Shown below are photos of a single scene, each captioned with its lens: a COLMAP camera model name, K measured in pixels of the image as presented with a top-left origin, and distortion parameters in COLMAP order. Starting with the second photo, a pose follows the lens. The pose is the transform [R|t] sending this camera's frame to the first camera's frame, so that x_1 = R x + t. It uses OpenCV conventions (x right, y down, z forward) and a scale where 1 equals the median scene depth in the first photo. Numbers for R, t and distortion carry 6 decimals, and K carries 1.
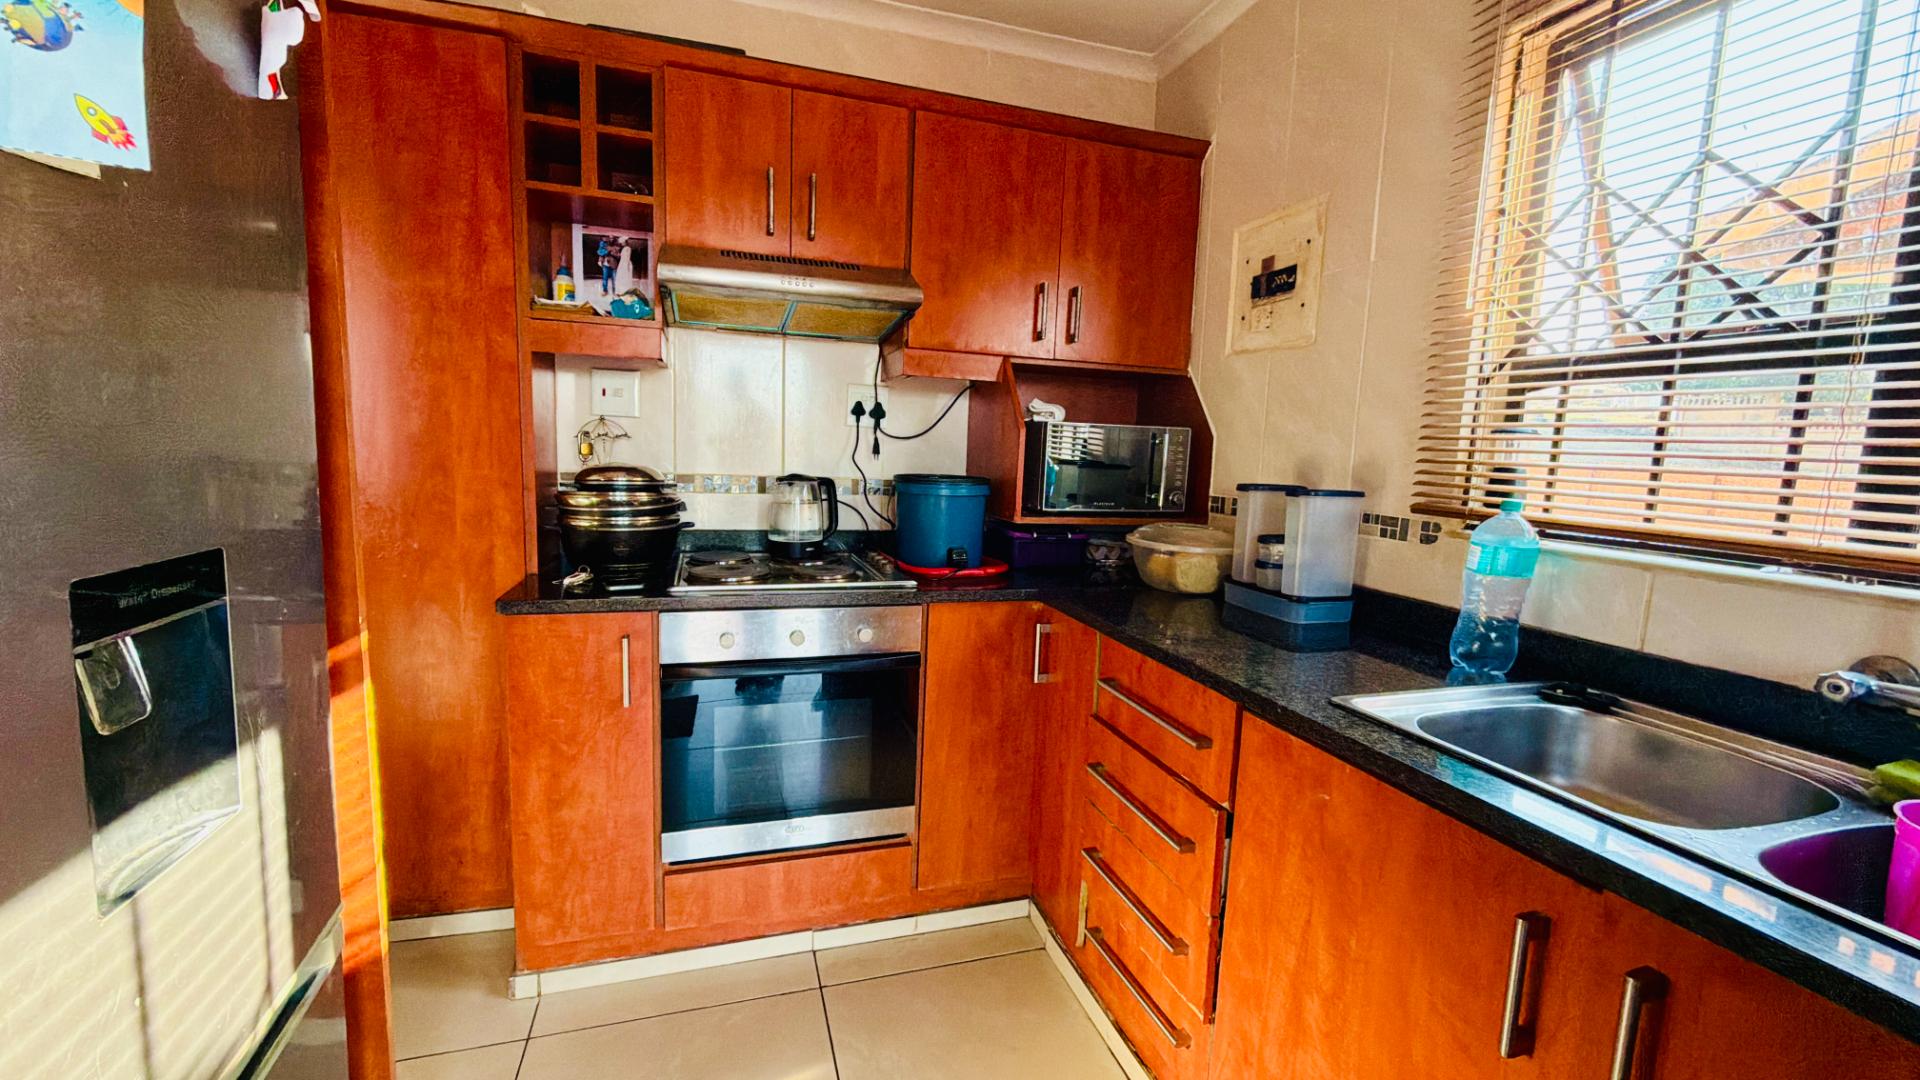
lens RADIAL K [[759.0, 0, 954.5], [0, 759.0, 534.8], [0, 0, 1]] dist [-0.000592, 0.000234]
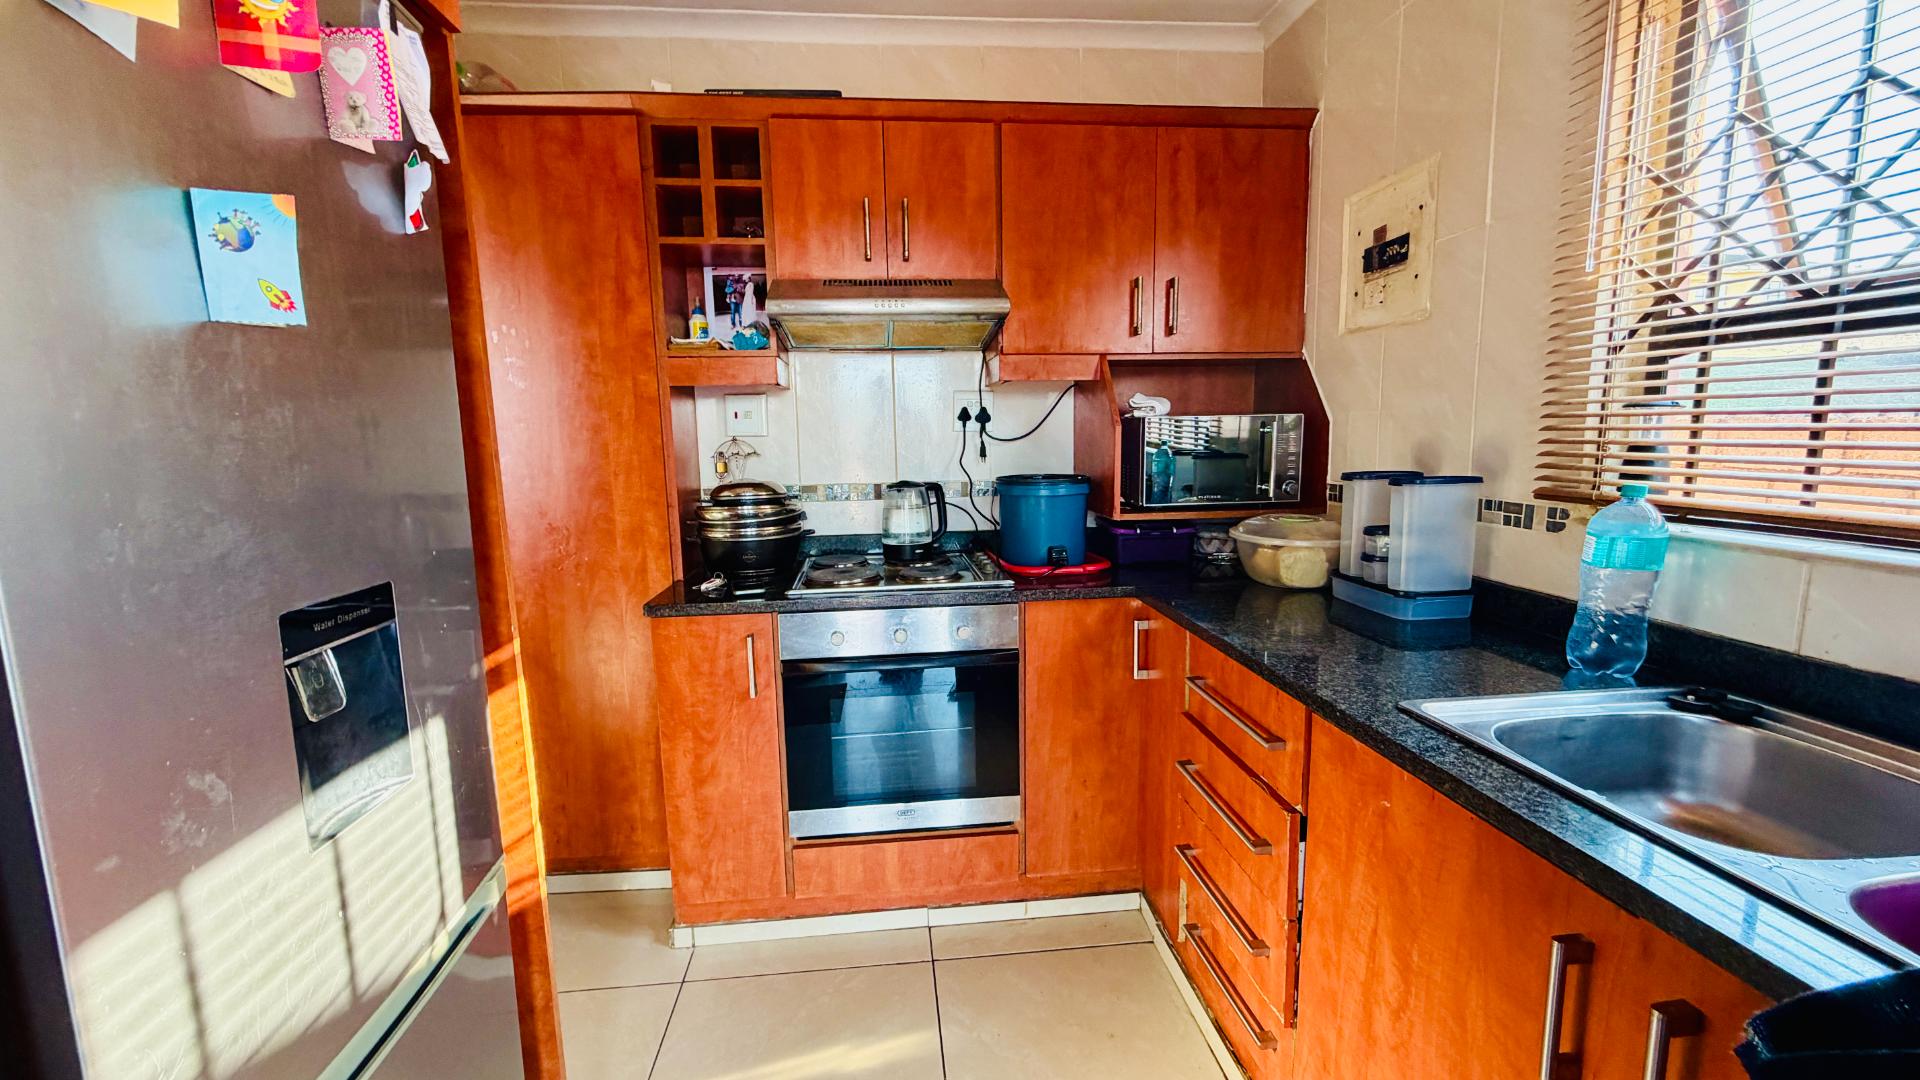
lens RADIAL K [[759.0, 0, 958.2], [0, 759.0, 534.7], [0, 0, 1]] dist [-0.000592, 0.000234]
pose [[0.978013, -0.030200, -0.206347, 0.104724], [0.033034, 0.999401, 0.010299, -0.017021], [0.205912, -0.016889, 0.978425, -0.035095]]
